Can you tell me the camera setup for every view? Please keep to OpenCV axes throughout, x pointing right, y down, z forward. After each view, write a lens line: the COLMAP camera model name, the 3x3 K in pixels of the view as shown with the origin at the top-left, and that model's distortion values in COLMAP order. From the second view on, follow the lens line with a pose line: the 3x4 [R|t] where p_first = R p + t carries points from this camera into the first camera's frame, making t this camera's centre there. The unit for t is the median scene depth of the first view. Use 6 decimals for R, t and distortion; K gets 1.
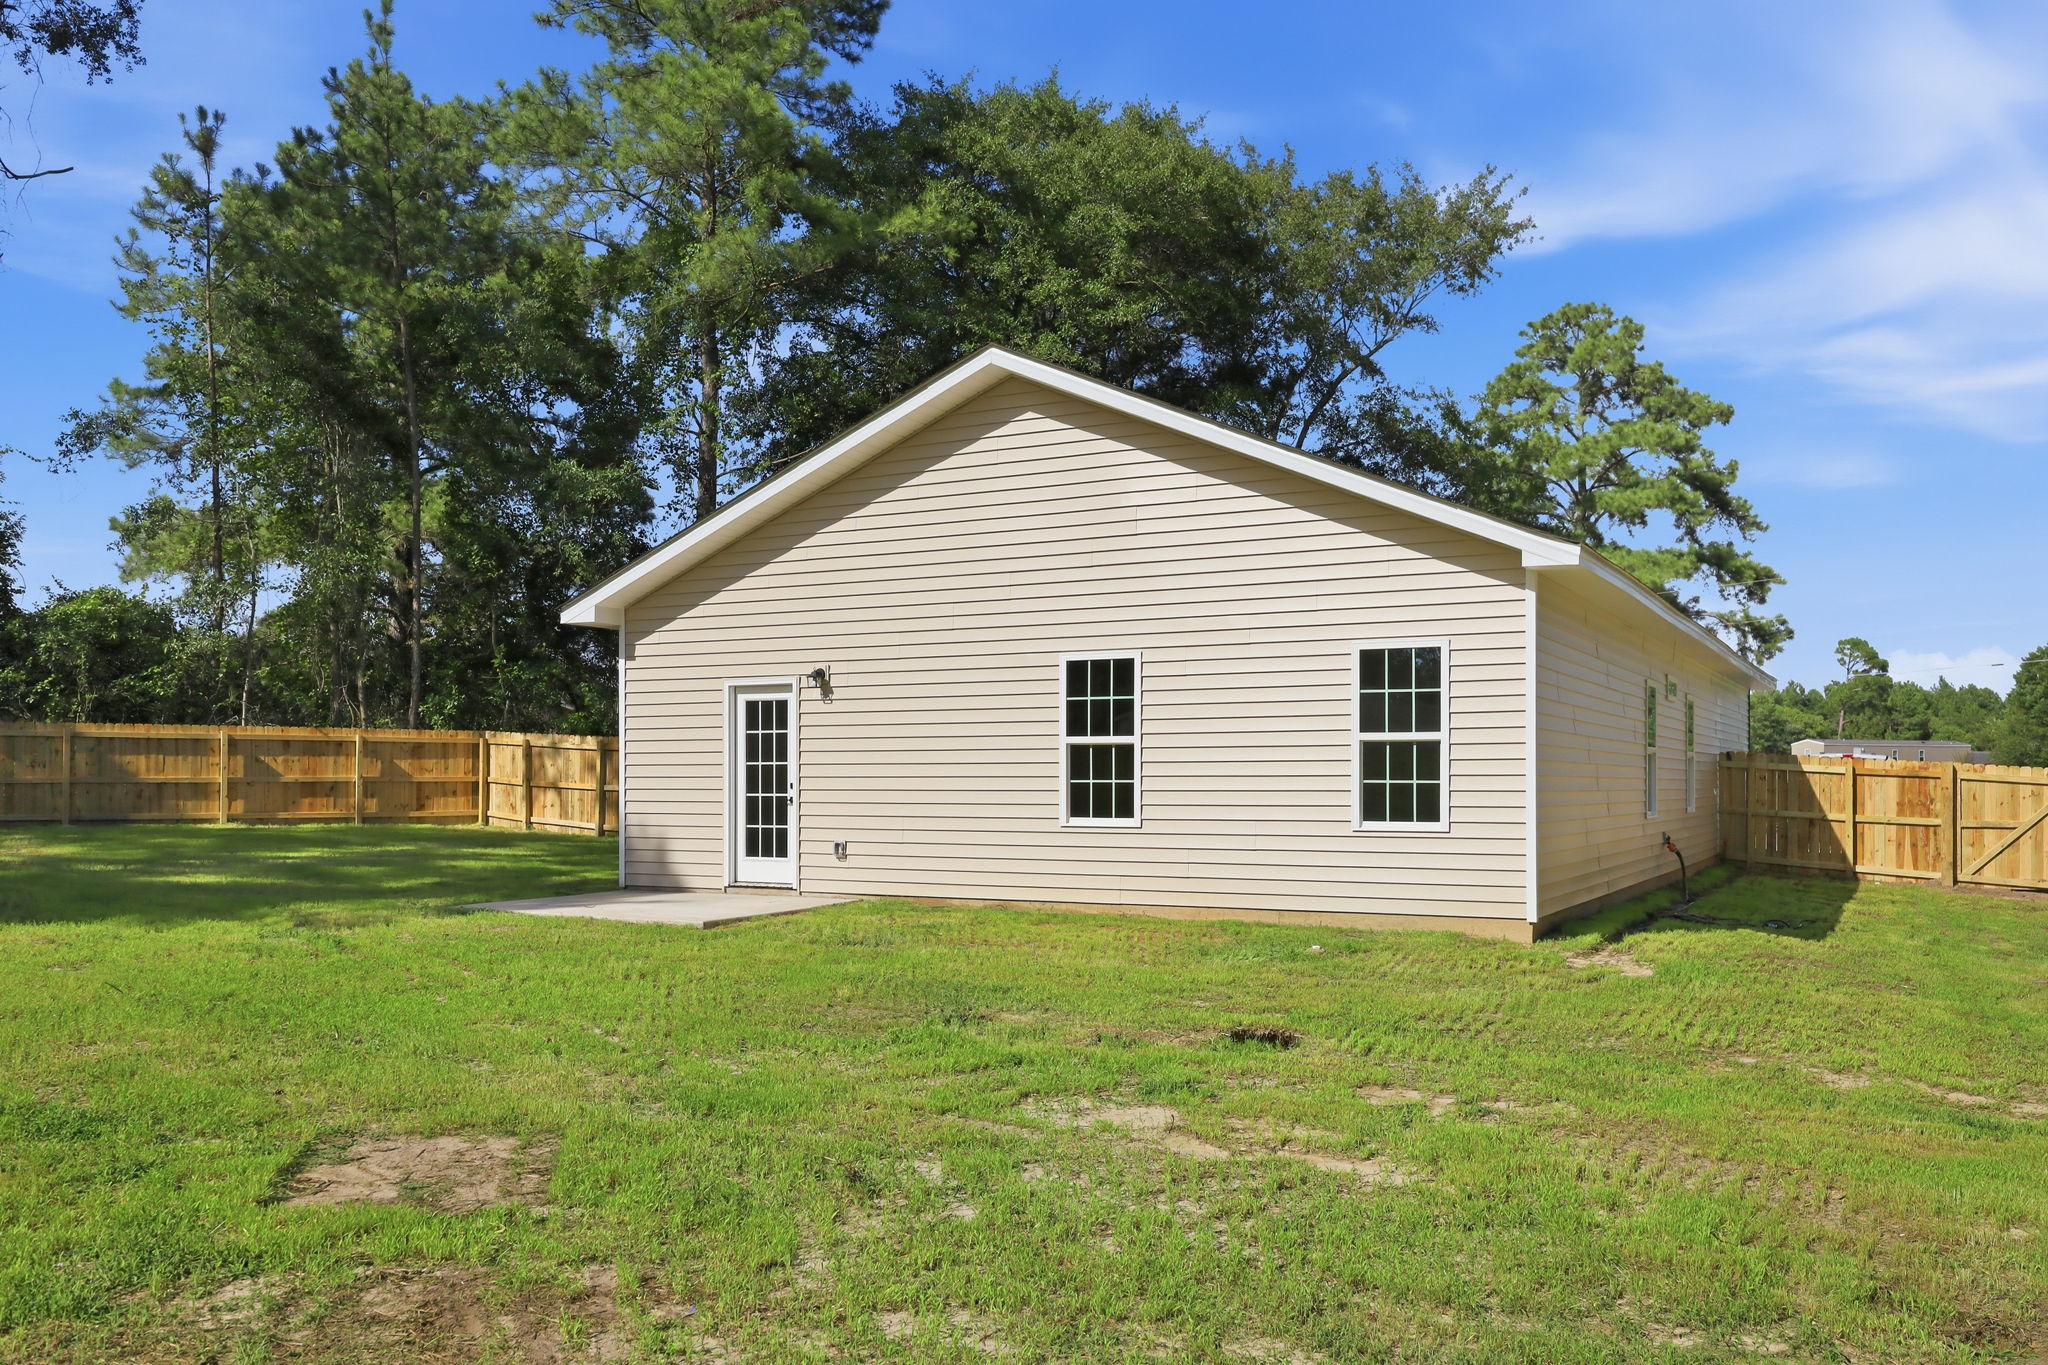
lens RADIAL K [[1611.3, 0, 1067.8], [0, 1611.3, 751.5], [0, 0, 1]] dist [-0.004559, -0.007954]
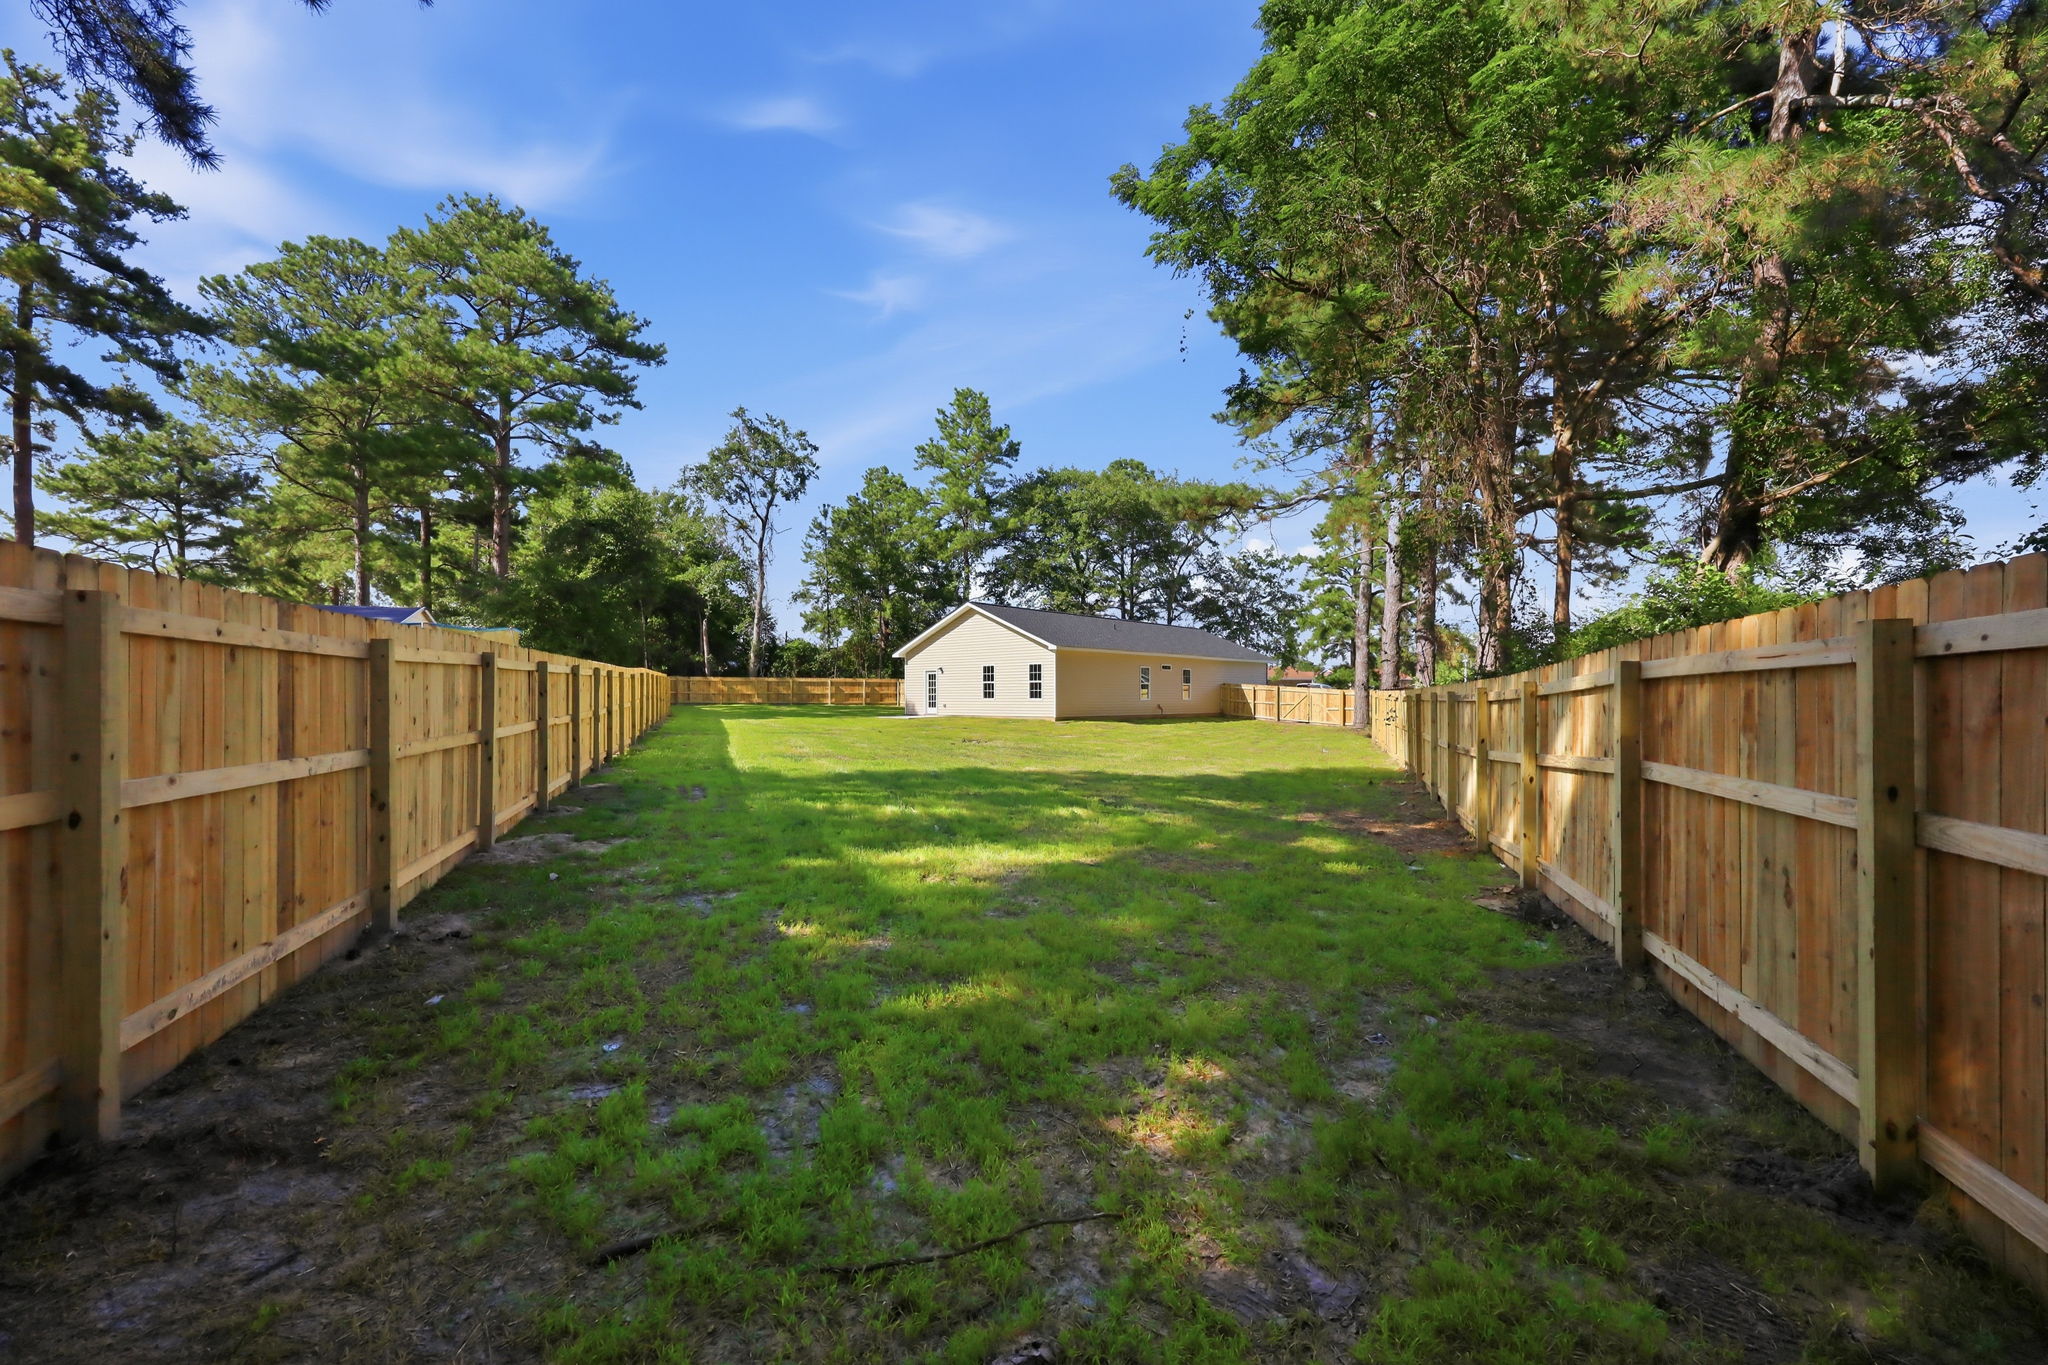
lens RADIAL K [[821.3, 0, 1026.5], [0, 821.3, 669.5], [0, 0, 1]] dist [0.000041, 0.000058]
pose [[0.966629, -0.009221, -0.256014, 0.685398], [0.005026, 0.999842, -0.017036, -0.002561], [0.256131, 0.015181, 0.966523, -1.228132]]
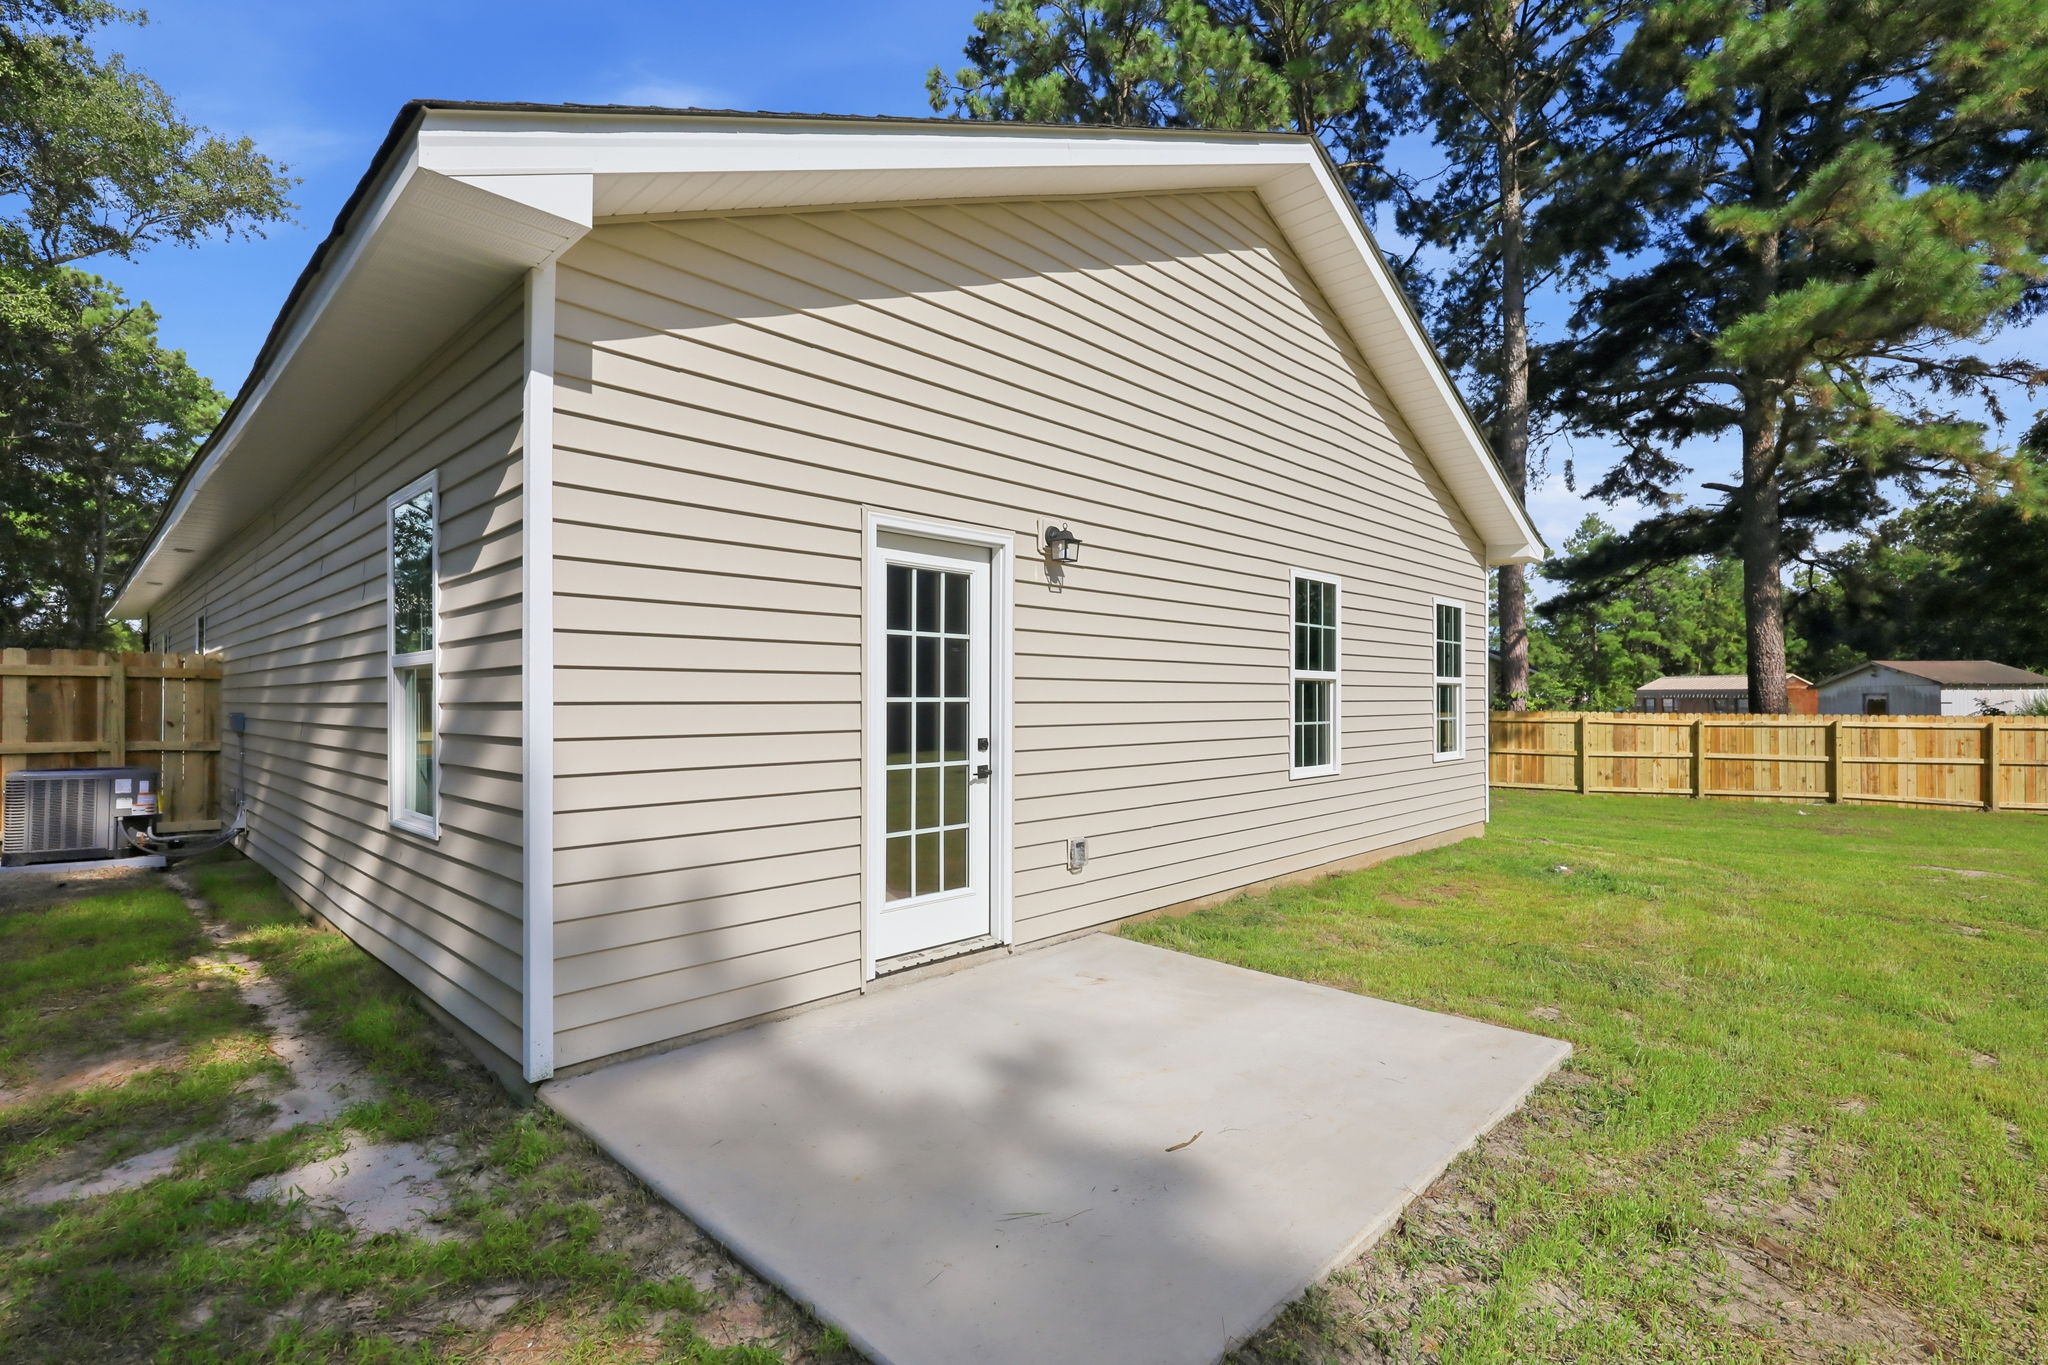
lens RADIAL K [[949.6, 0, 1026.4], [0, 949.6, 700.0], [0, 0, 1]] dist [0.002125, 0.000227]
pose [[0.295359, 0.005385, 0.955371, -0.450088], [-0.009379, 0.999952, -0.002737, 0.007930], [-0.955340, -0.008152, 0.295396, 0.887197]]
